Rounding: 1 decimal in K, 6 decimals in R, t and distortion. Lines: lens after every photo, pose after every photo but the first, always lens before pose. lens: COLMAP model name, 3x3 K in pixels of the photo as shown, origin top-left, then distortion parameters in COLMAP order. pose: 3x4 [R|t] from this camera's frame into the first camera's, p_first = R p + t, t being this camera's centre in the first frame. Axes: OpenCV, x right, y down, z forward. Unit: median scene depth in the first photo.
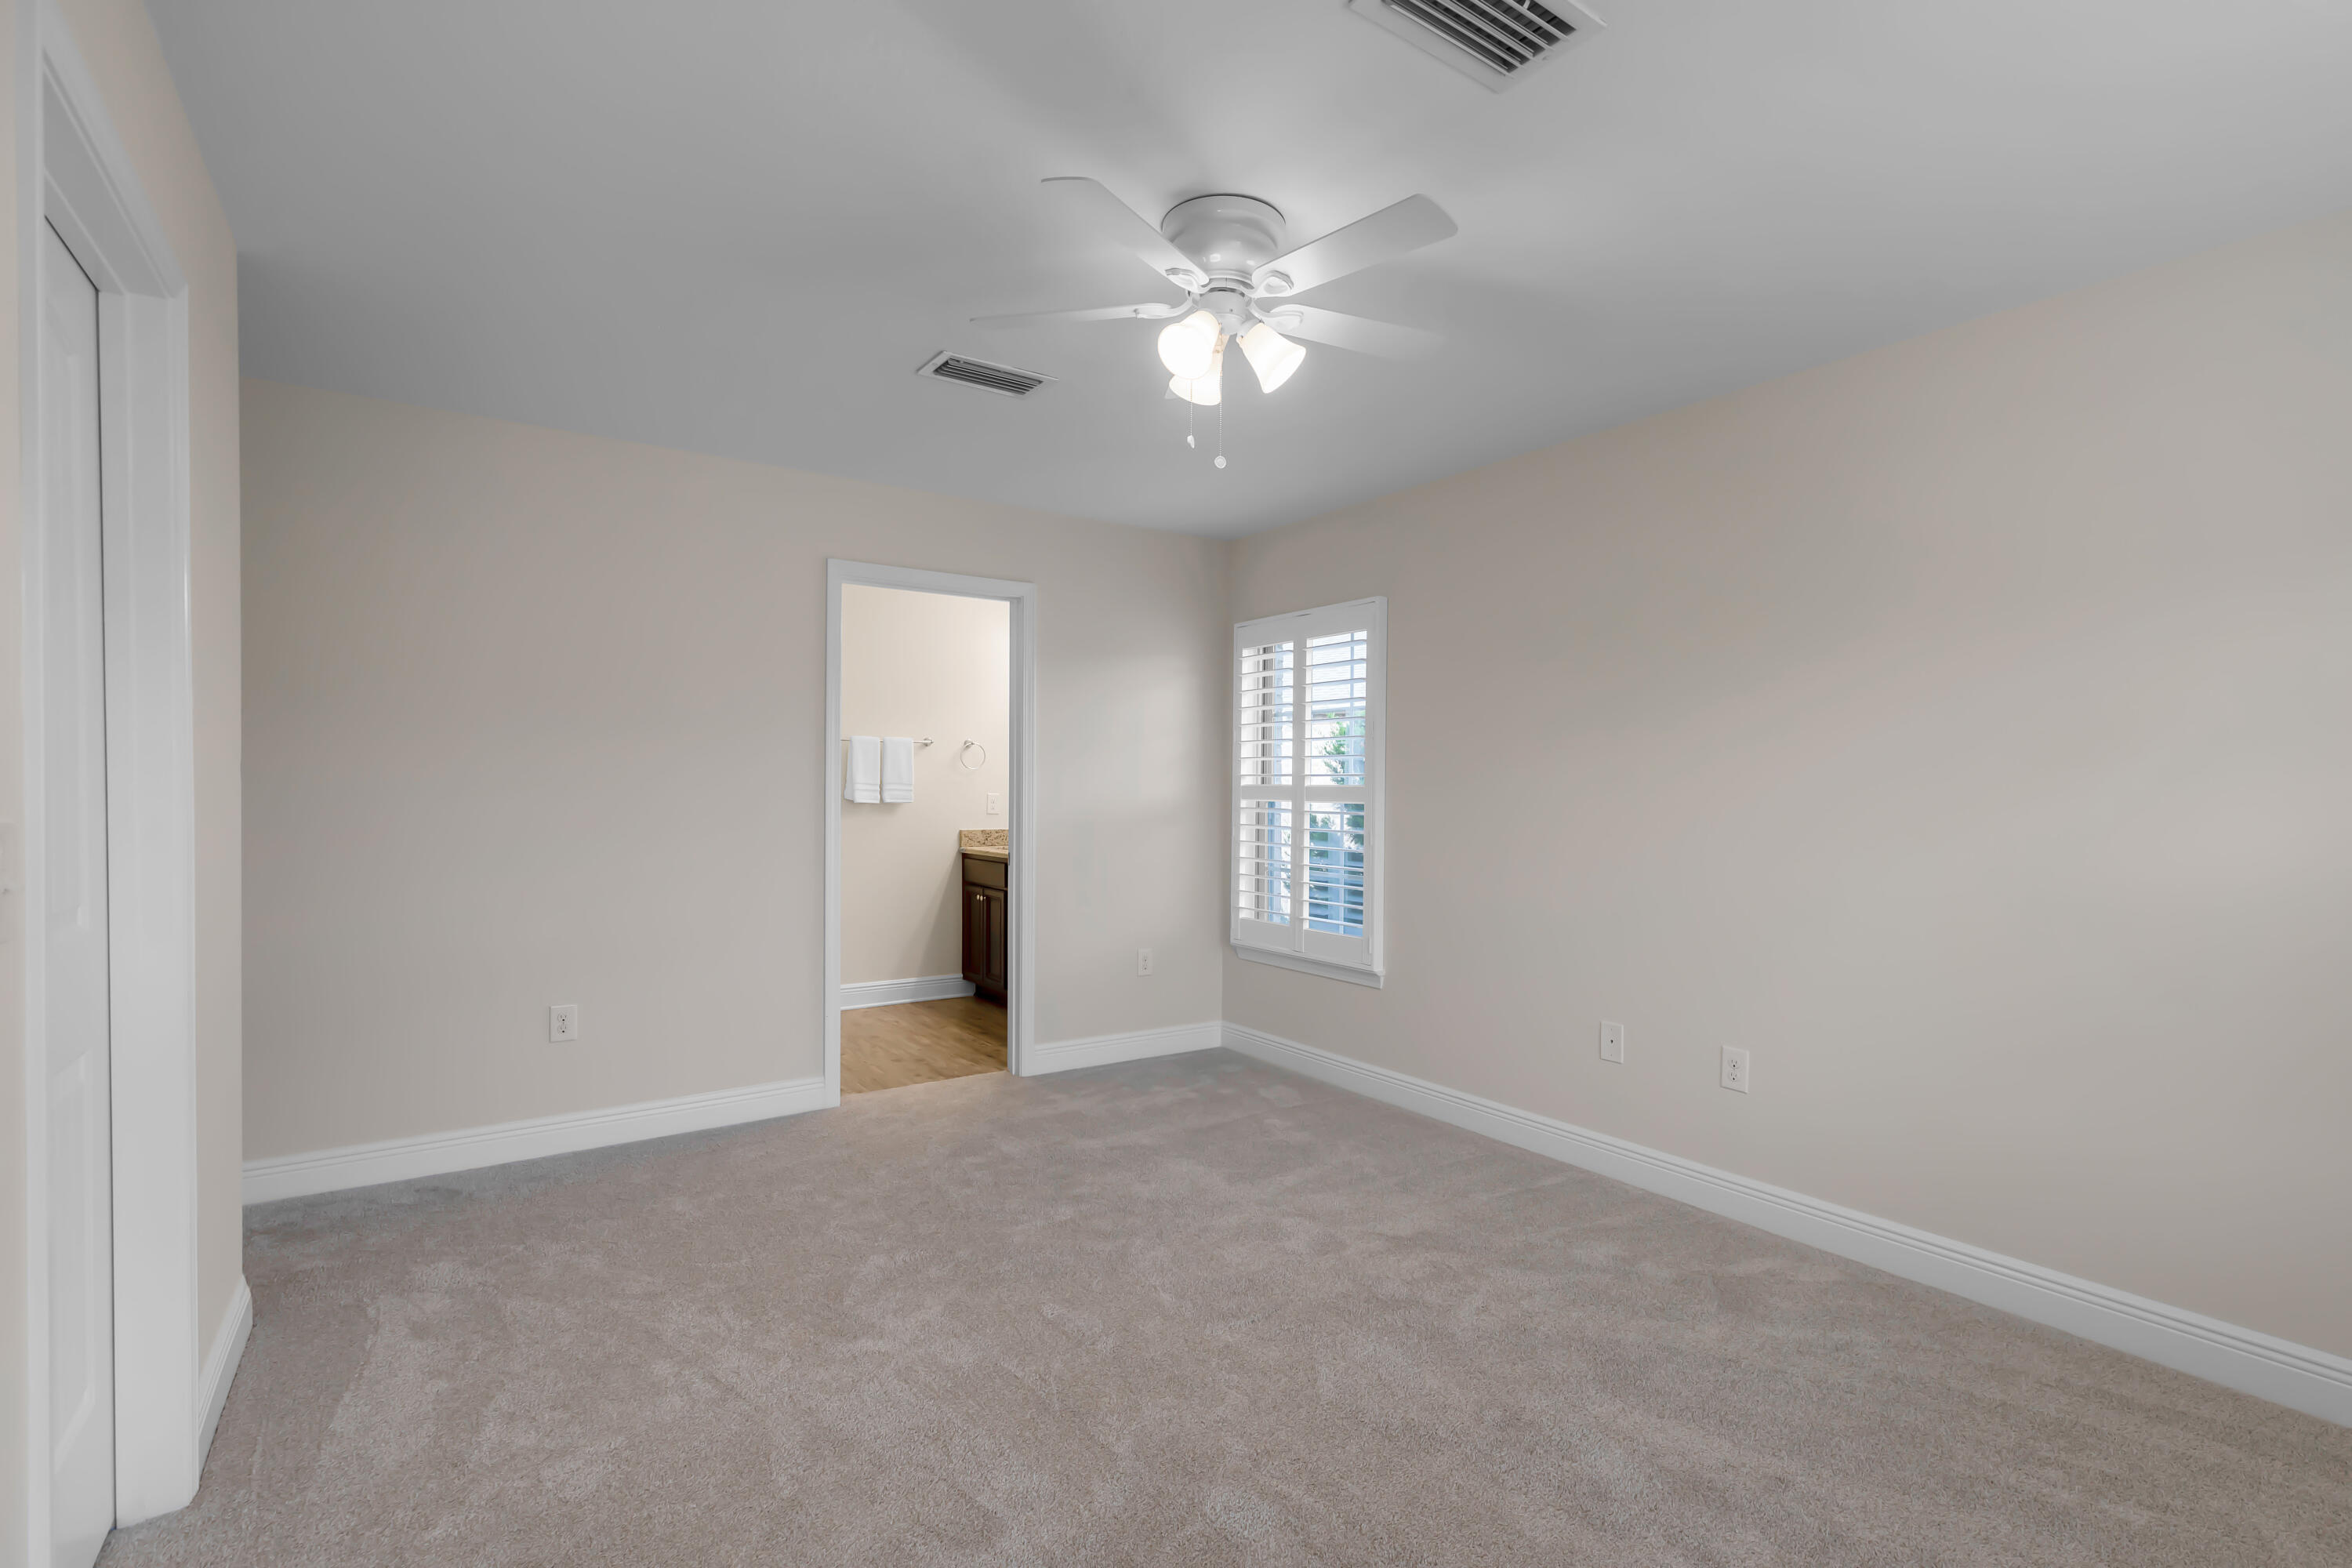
lens RADIAL K [[1072.5, 0, 1185.6], [0, 1072.5, 813.2], [0, 0, 1]] dist [0.005528, -0.000351]
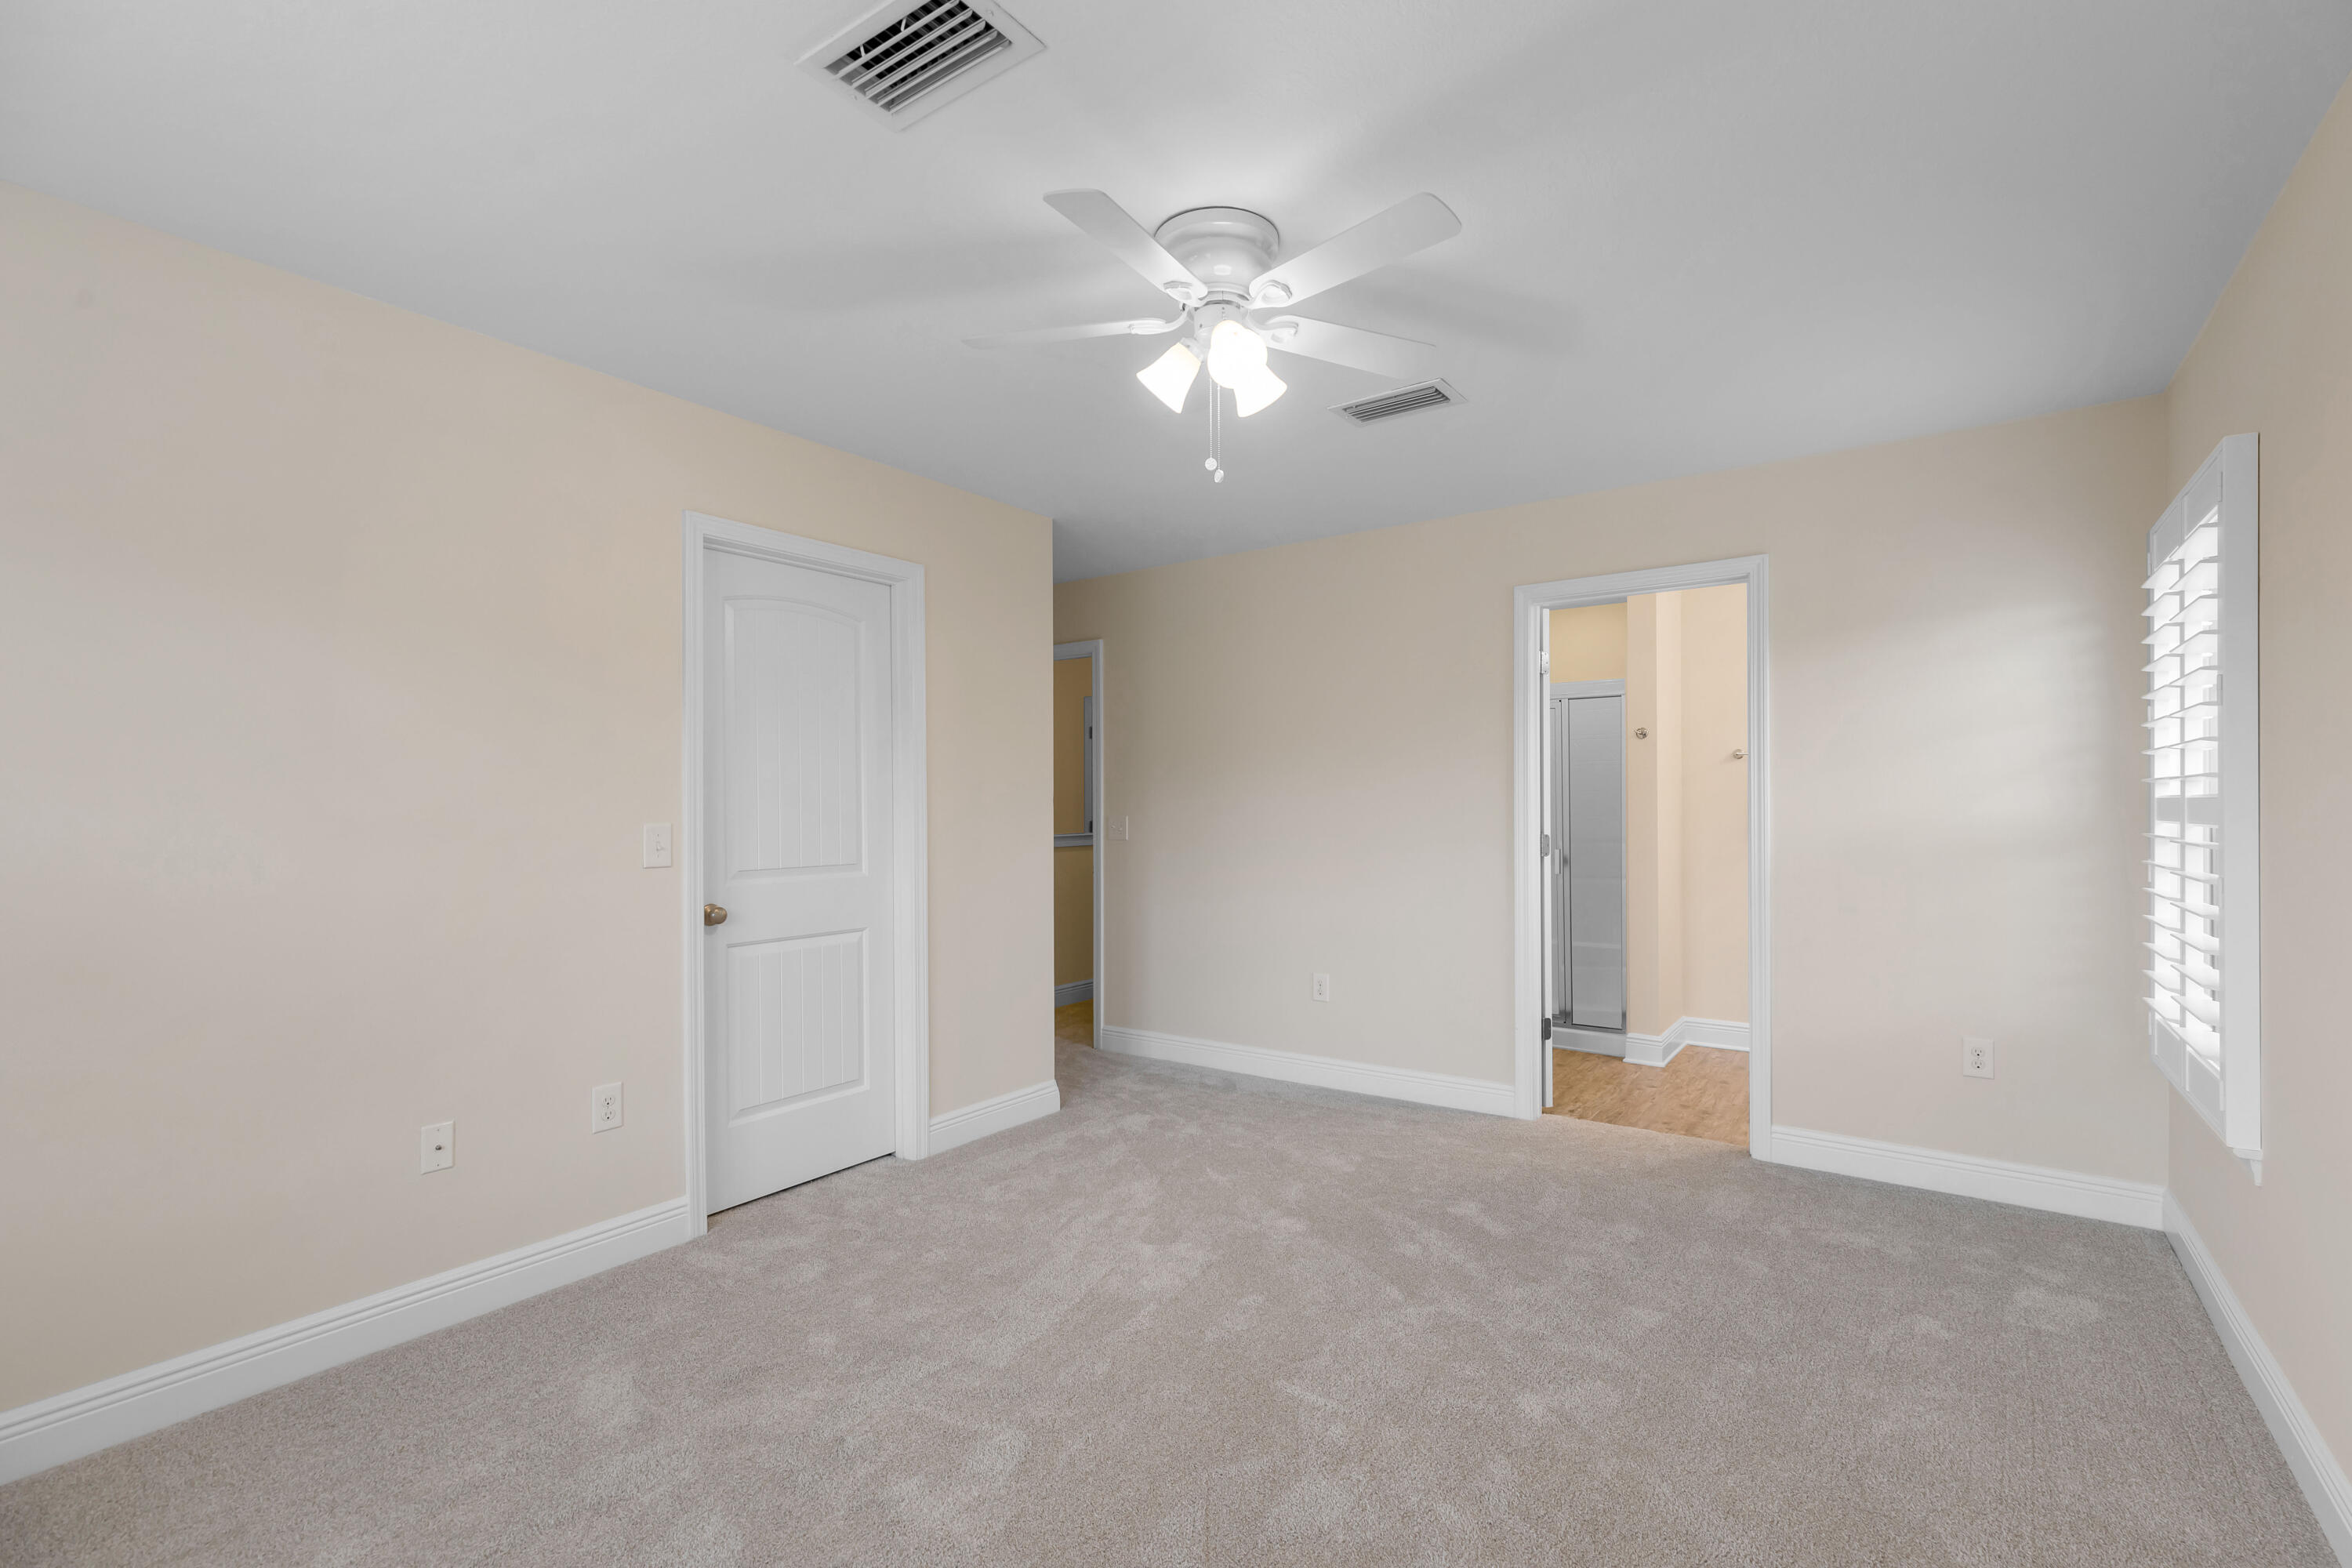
lens RADIAL K [[1065.4, 0, 1176.0], [0, 1065.4, 784.0], [0, 0, 1]] dist [0.002532, -0.000164]
pose [[0.328143, -0.026606, -0.944253, 0.611842], [-0.011562, 0.999415, -0.032178, -0.011354], [0.944557, 0.021476, 0.327643, 0.397537]]
